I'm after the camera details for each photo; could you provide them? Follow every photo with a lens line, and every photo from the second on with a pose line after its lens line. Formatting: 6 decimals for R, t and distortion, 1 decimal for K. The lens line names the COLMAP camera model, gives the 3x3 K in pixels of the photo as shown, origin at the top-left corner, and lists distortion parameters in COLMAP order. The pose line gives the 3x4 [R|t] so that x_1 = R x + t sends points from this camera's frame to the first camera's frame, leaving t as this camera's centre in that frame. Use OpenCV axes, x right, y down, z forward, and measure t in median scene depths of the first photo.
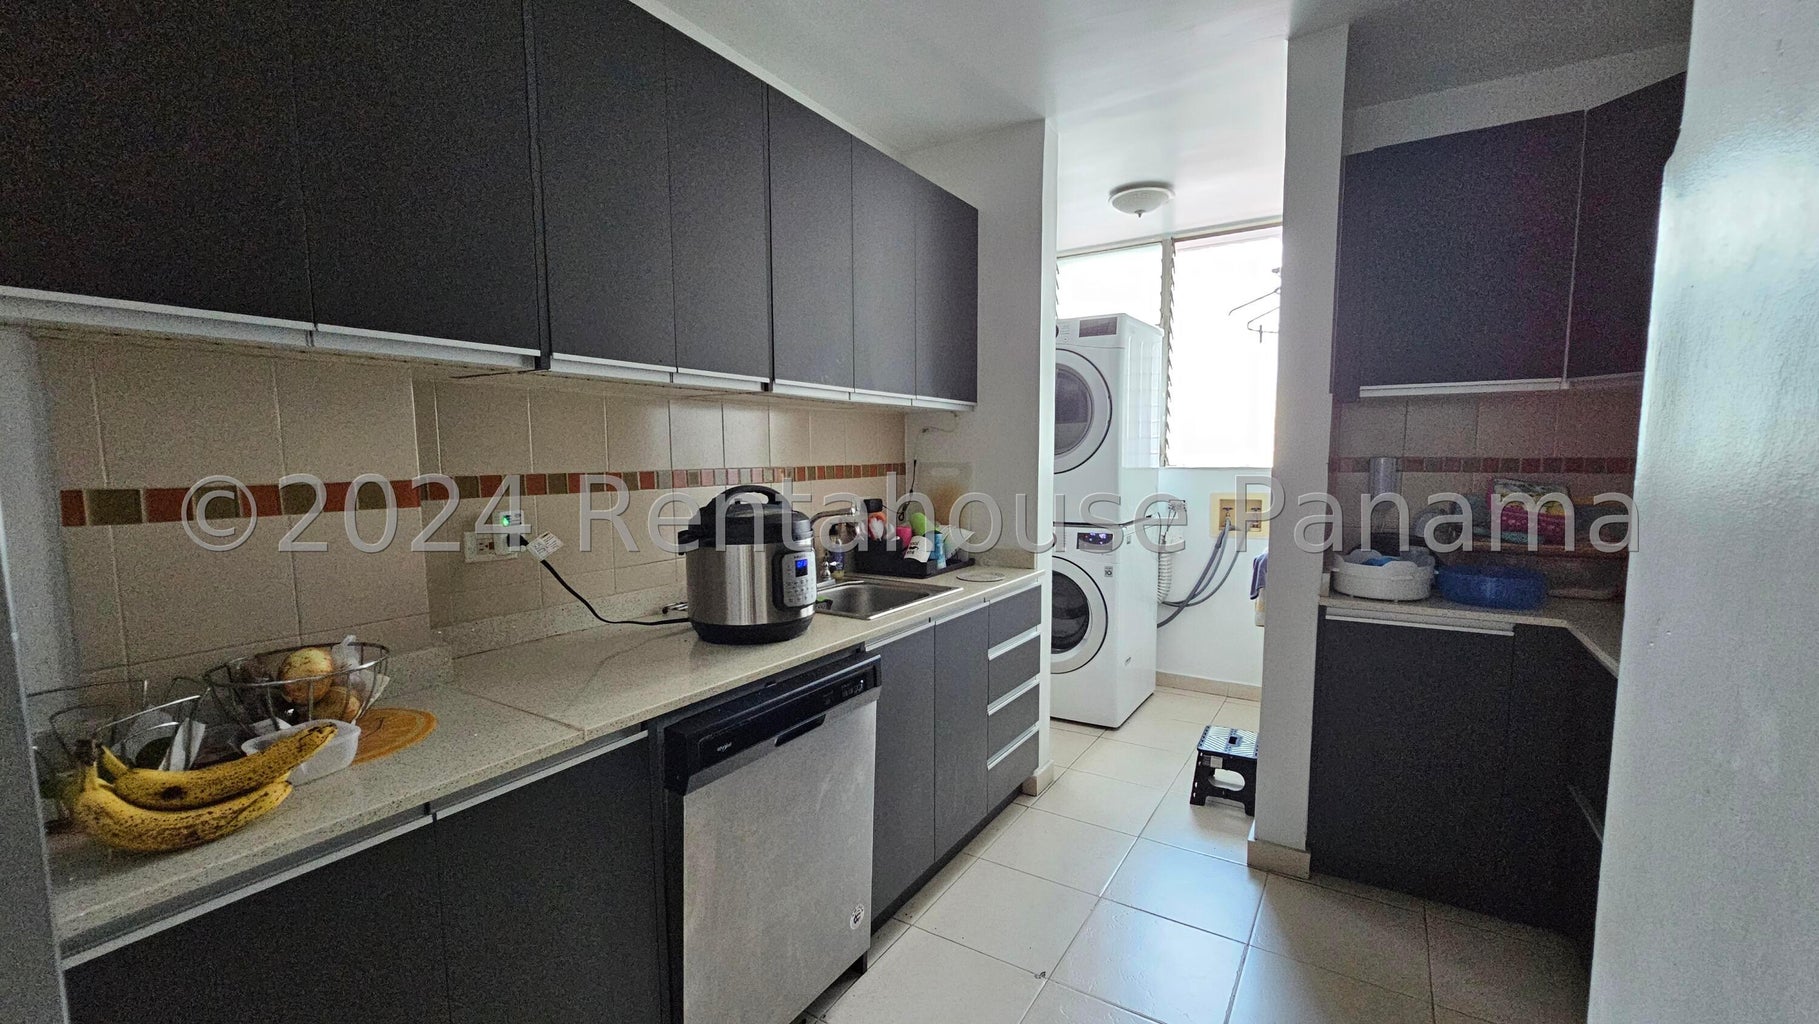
lens RADIAL K [[727.3, 0, 918.4], [0, 727.3, 525.0], [0, 0, 1]] dist [0.000152, 0.000006]
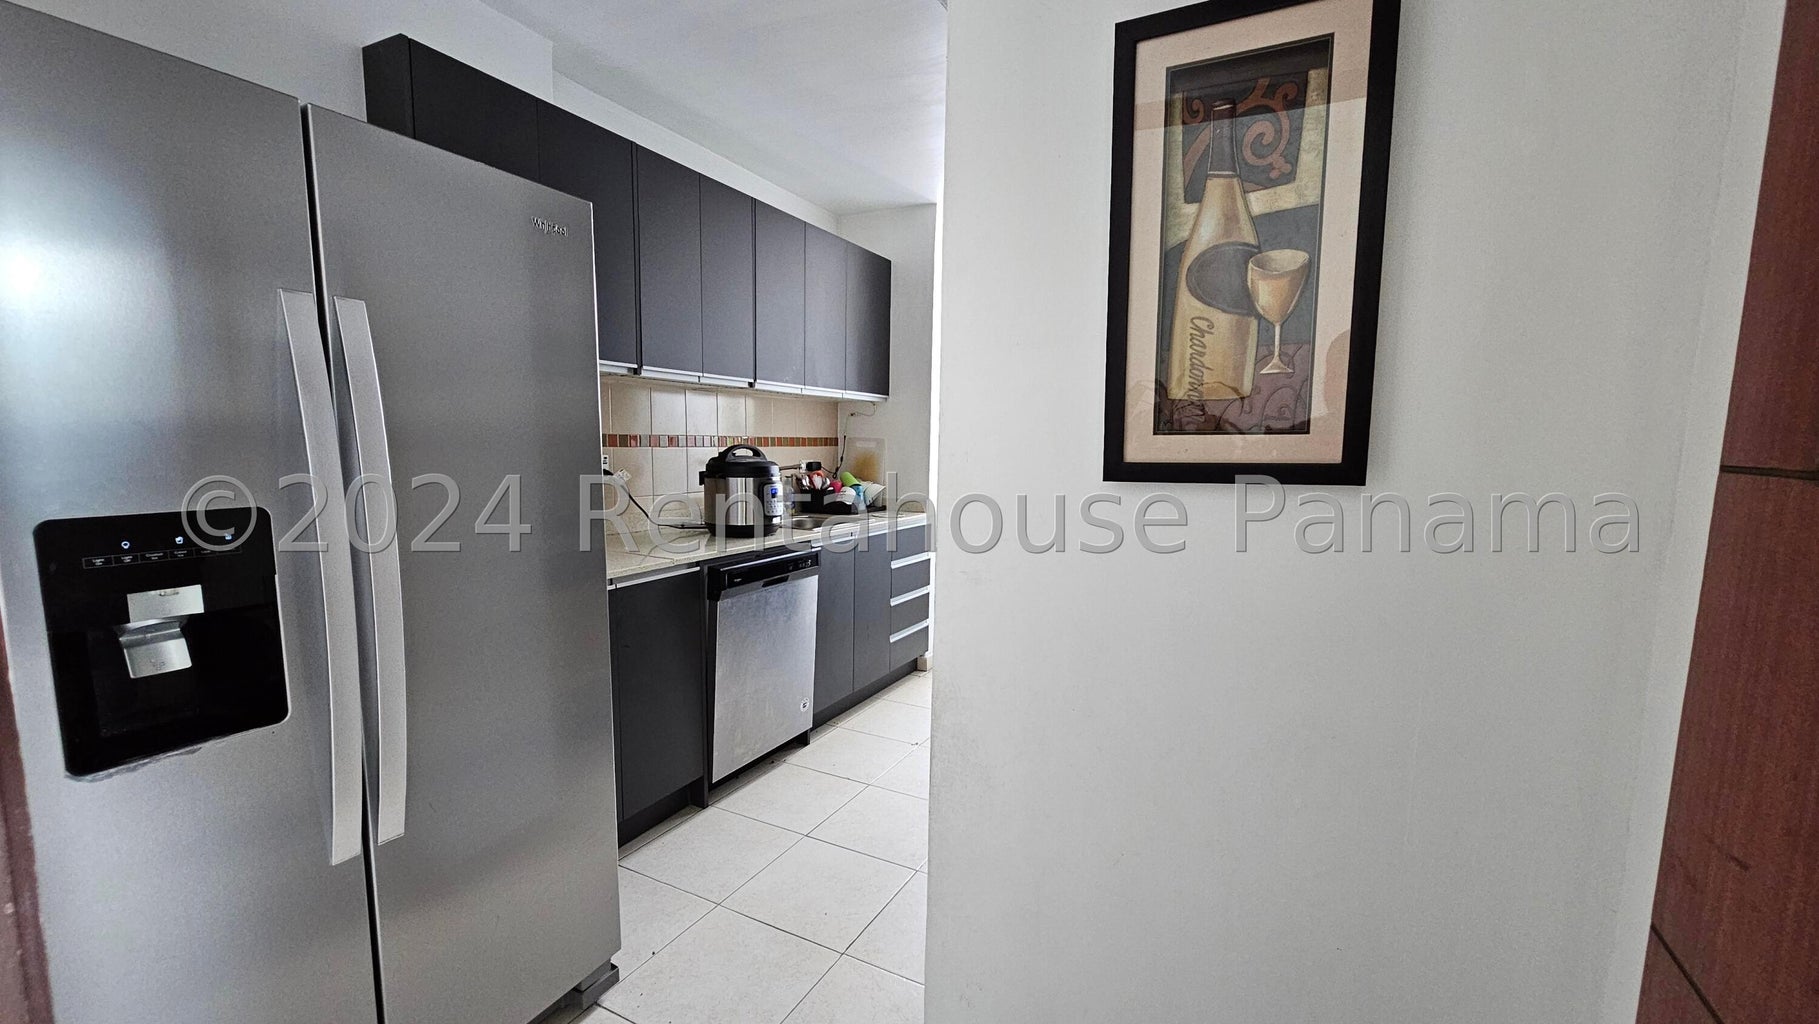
lens RADIAL K [[727.3, 0, 918.4], [0, 727.3, 525.0], [0, 0, 1]] dist [0.000152, 0.000006]
pose [[0.995783, 0.013404, 0.090754, 0.015380], [-0.015148, 0.999713, 0.018562, 0.072746], [-0.090480, -0.019858, 0.995700, -0.545414]]
